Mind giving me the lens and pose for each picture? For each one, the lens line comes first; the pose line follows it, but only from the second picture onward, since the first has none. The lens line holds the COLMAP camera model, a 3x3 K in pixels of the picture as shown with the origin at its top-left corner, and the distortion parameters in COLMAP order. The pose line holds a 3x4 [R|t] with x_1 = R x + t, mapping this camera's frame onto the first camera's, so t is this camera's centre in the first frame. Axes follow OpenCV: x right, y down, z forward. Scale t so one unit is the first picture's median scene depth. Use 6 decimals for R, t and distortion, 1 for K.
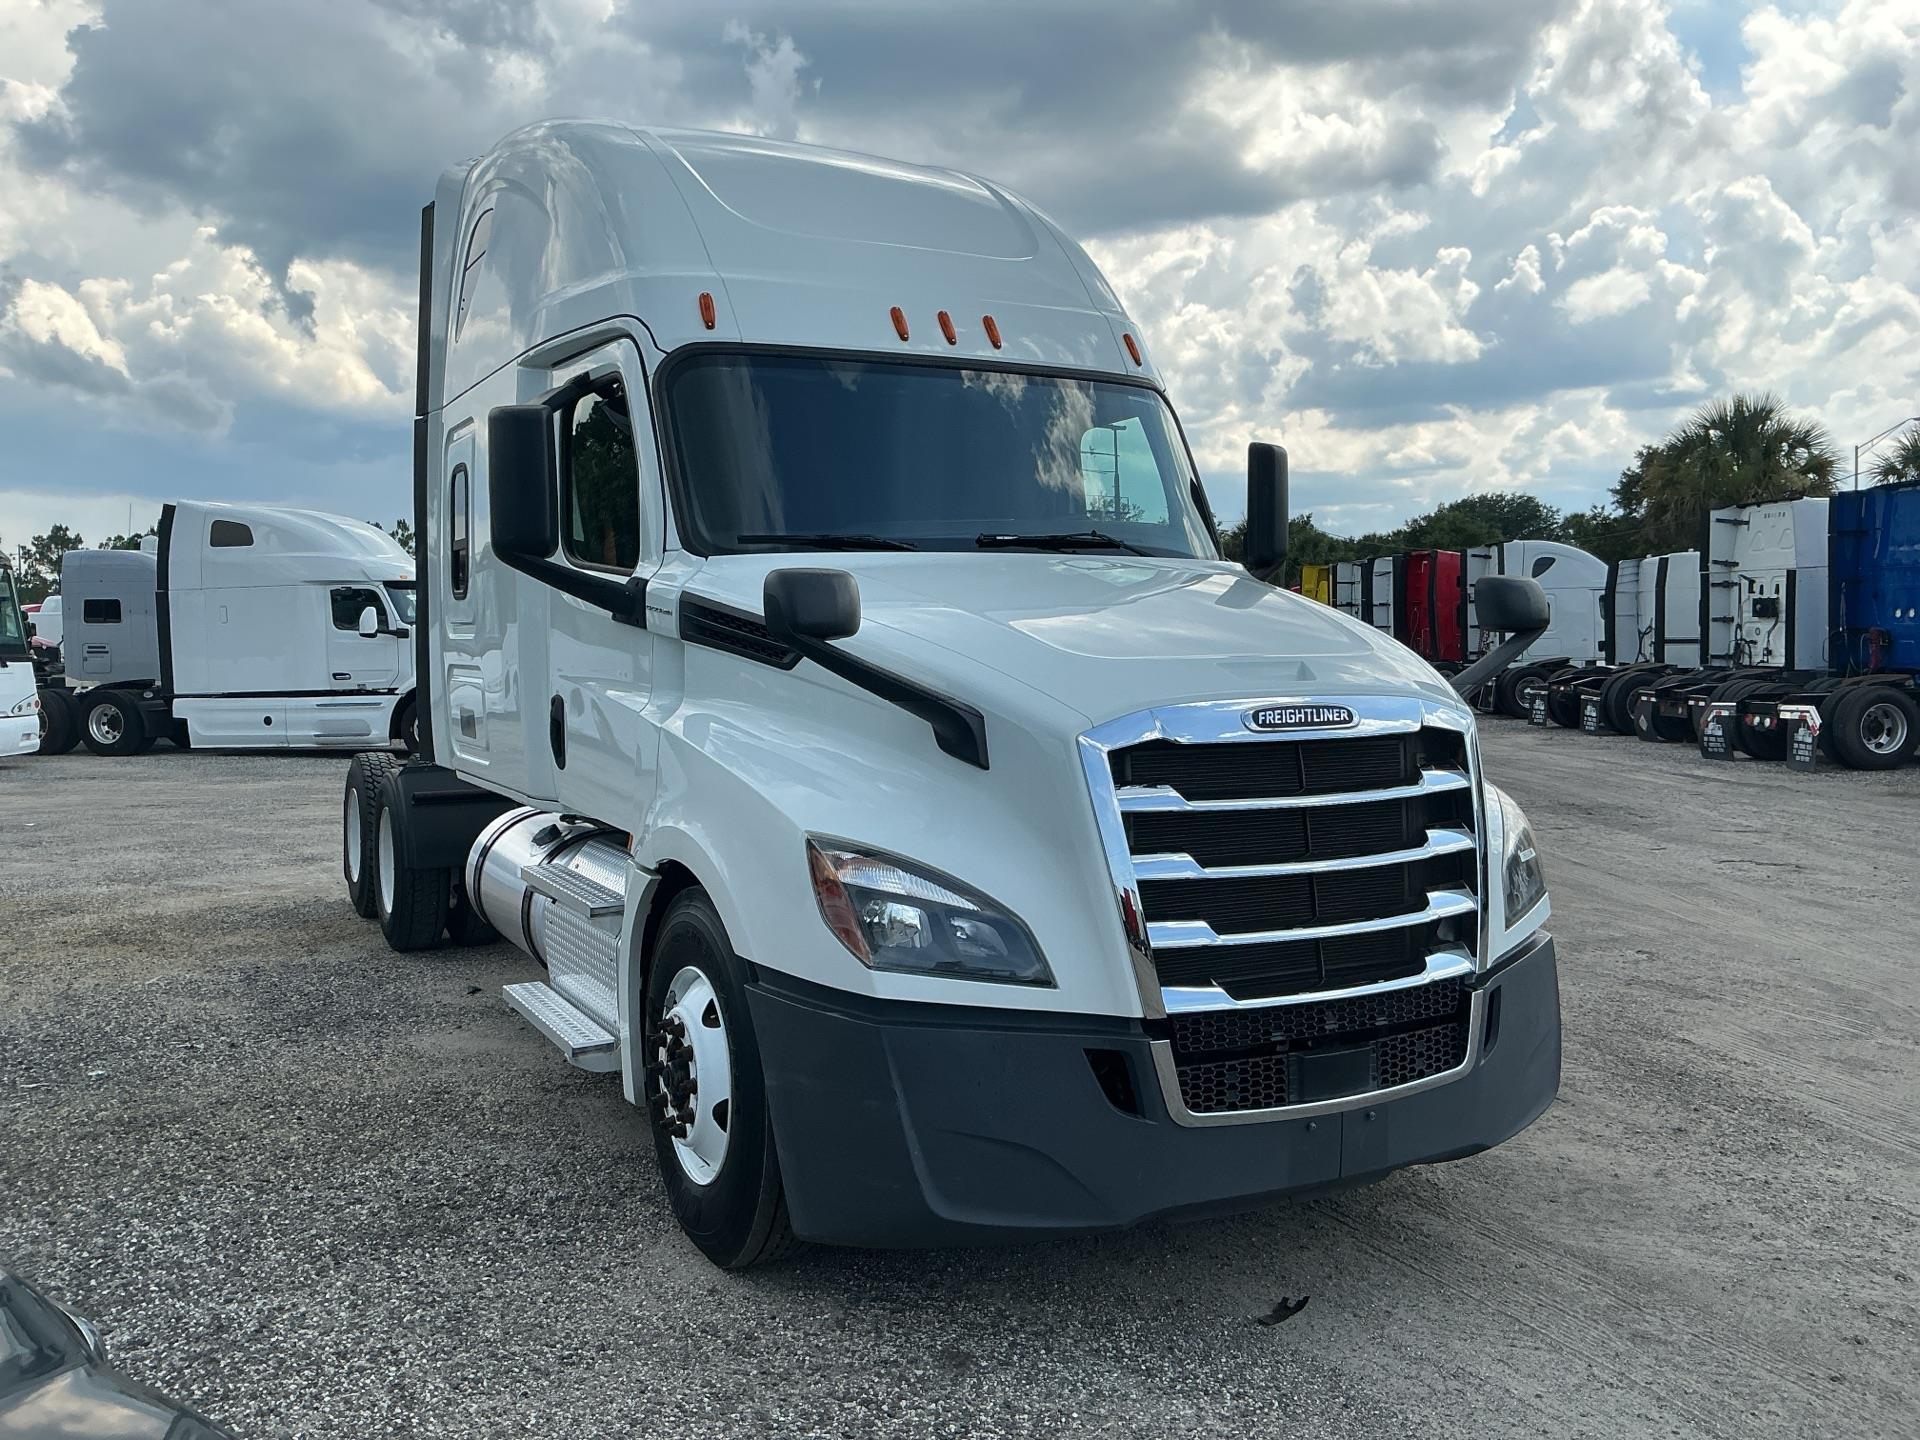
lens RADIAL K [[1615.8, 0, 976.6], [0, 1615.8, 703.8], [0, 0, 1]] dist [0.060158, -0.124358]
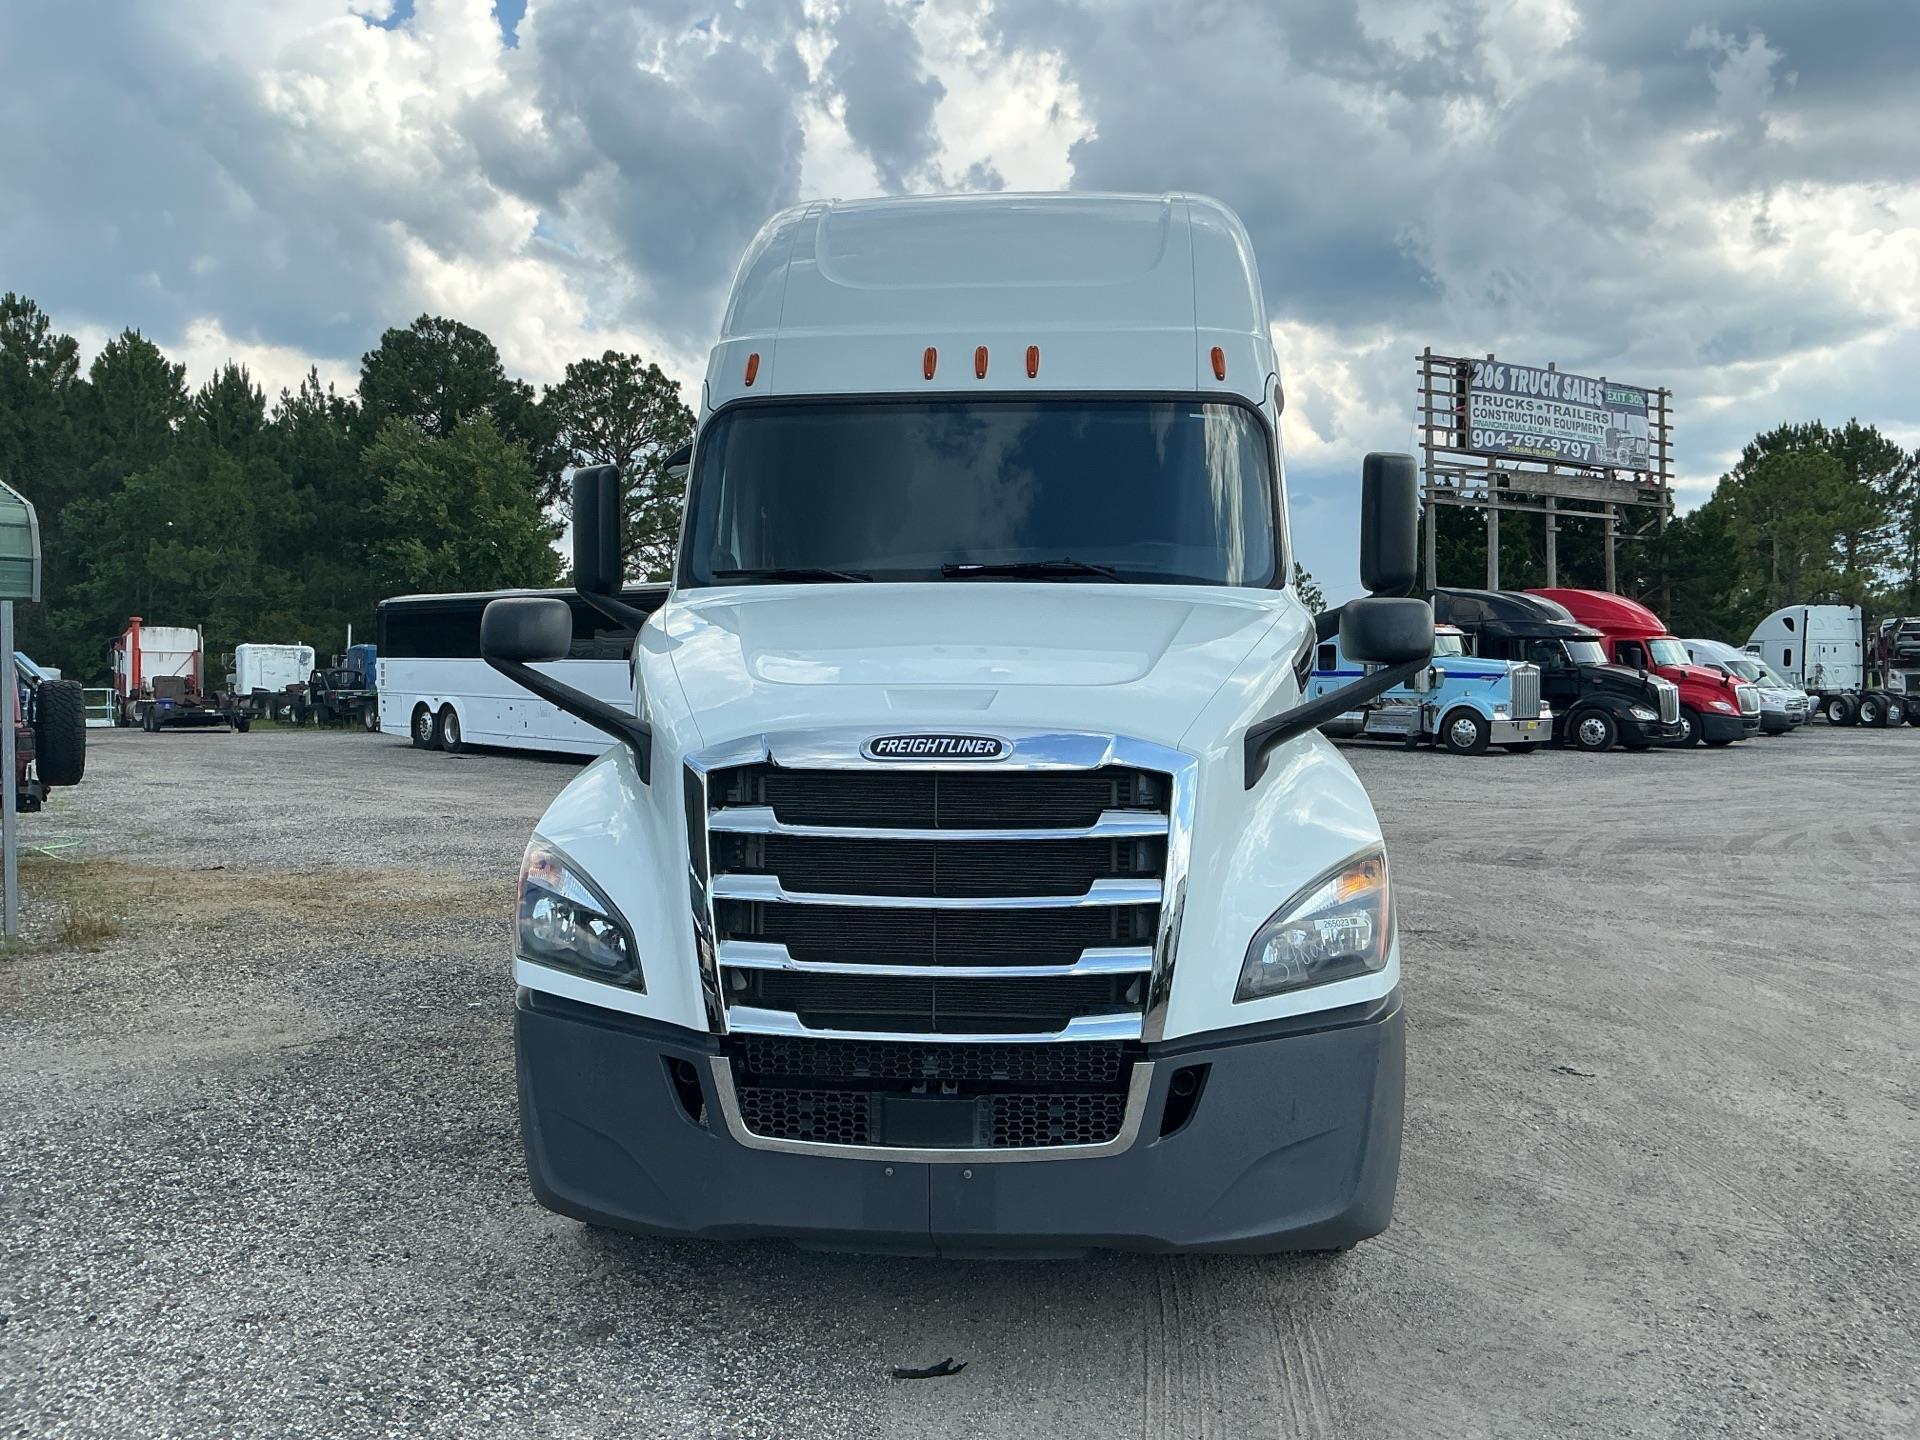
lens RADIAL K [[1615.8, 0, 964.3], [0, 1615.8, 709.0], [0, 0, 1]] dist [0.060158, -0.124358]
pose [[0.839613, 0.020906, -0.542782, 0.541840], [-0.032410, 0.999407, -0.011642, -0.002709], [0.542217, 0.027366, 0.839793, 0.151109]]
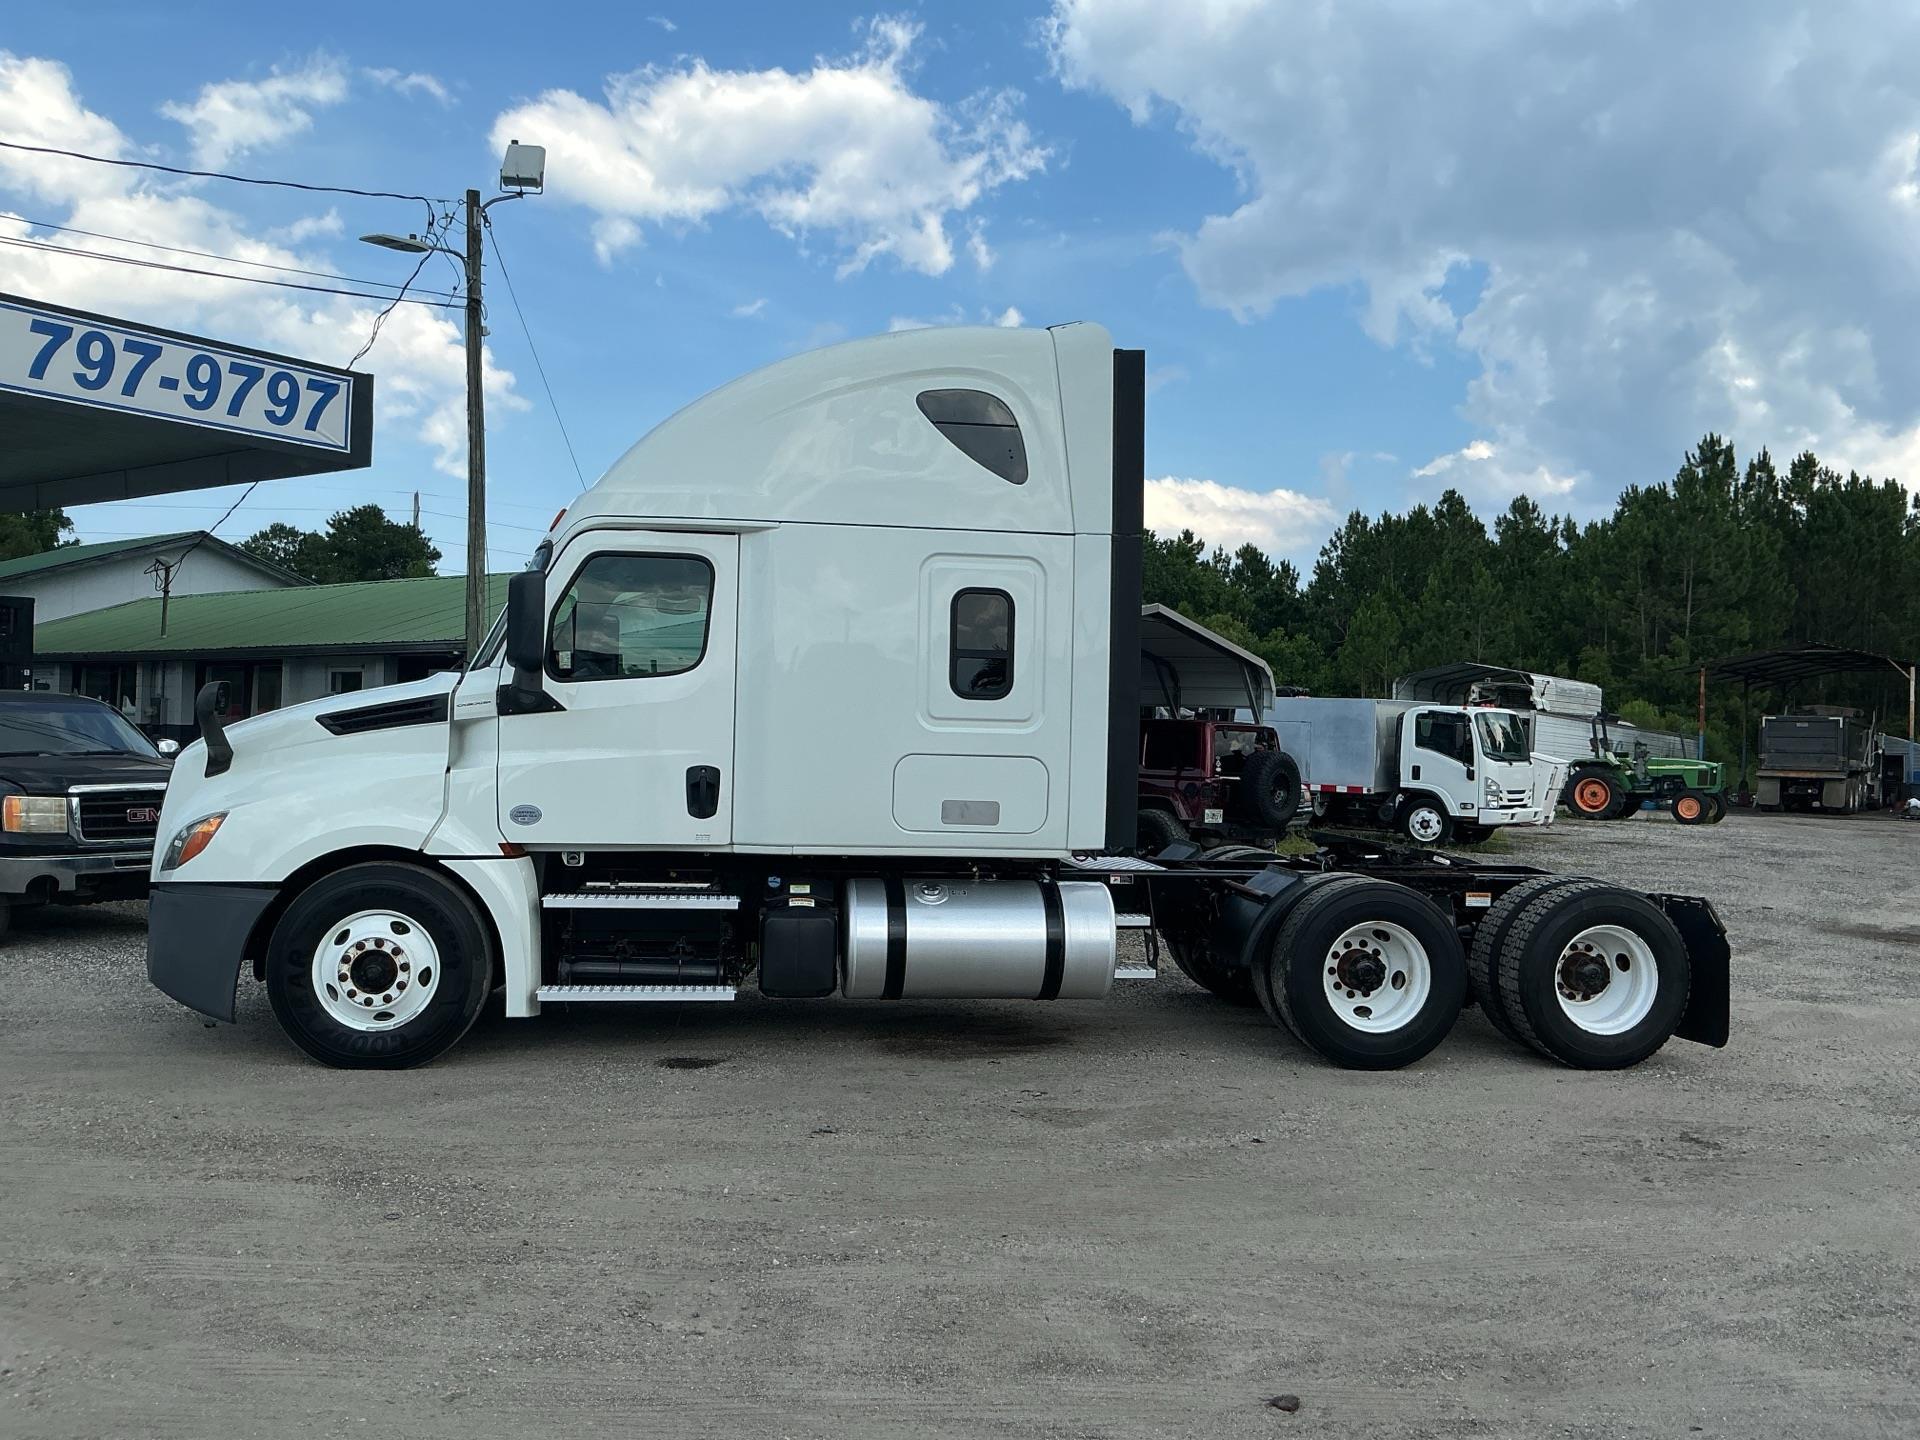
lens RADIAL K [[1615.8, 0, 942.1], [0, 1615.8, 713.8], [0, 0, 1]] dist [0.060158, -0.124358]
pose [[-0.374358, -0.014738, -0.927167, 1.407995], [-0.060512, 0.998131, 0.008567, -0.093061], [0.925308, 0.059311, -0.374550, 2.060850]]
